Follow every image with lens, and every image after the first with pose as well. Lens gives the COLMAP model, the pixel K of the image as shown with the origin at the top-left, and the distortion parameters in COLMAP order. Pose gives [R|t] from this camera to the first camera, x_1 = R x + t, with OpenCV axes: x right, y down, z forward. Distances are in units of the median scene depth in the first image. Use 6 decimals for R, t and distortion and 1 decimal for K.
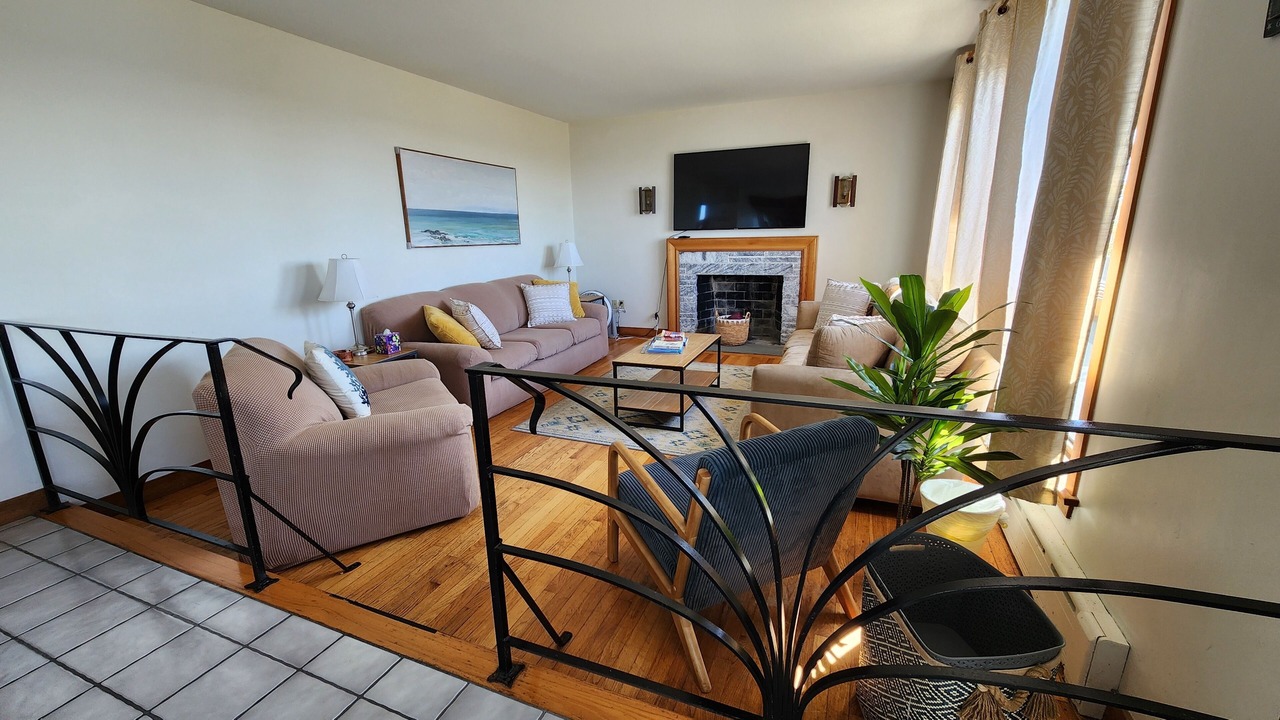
lens RADIAL K [[522.7, 0, 640.0], [0, 522.7, 360.0], [0, 0, 1]] dist [0.000308, -0.000117]
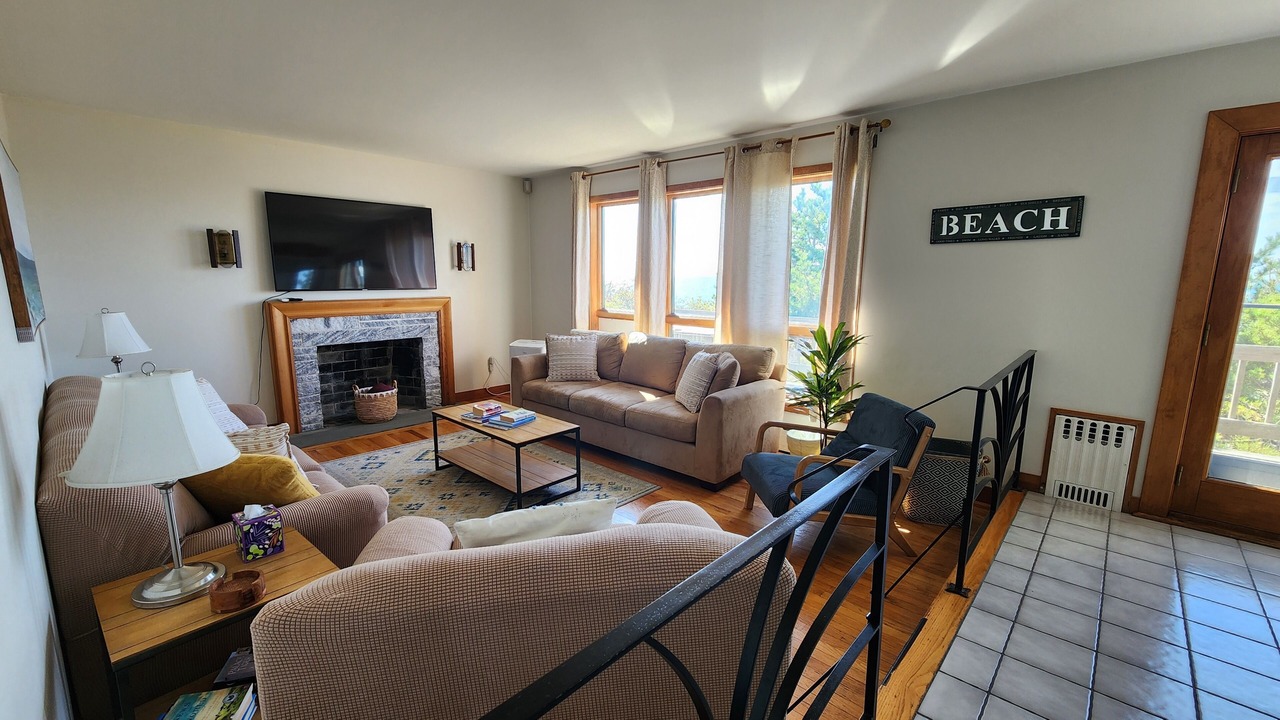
lens RADIAL K [[522.7, 0, 640.0], [0, 522.7, 360.0], [0, 0, 1]] dist [0.000308, -0.000117]
pose [[0.343428, -0.126429, 0.930630, -0.474961], [0.211122, 0.975929, 0.054673, -0.085196], [-0.915142, 0.177701, 0.361854, 0.278581]]
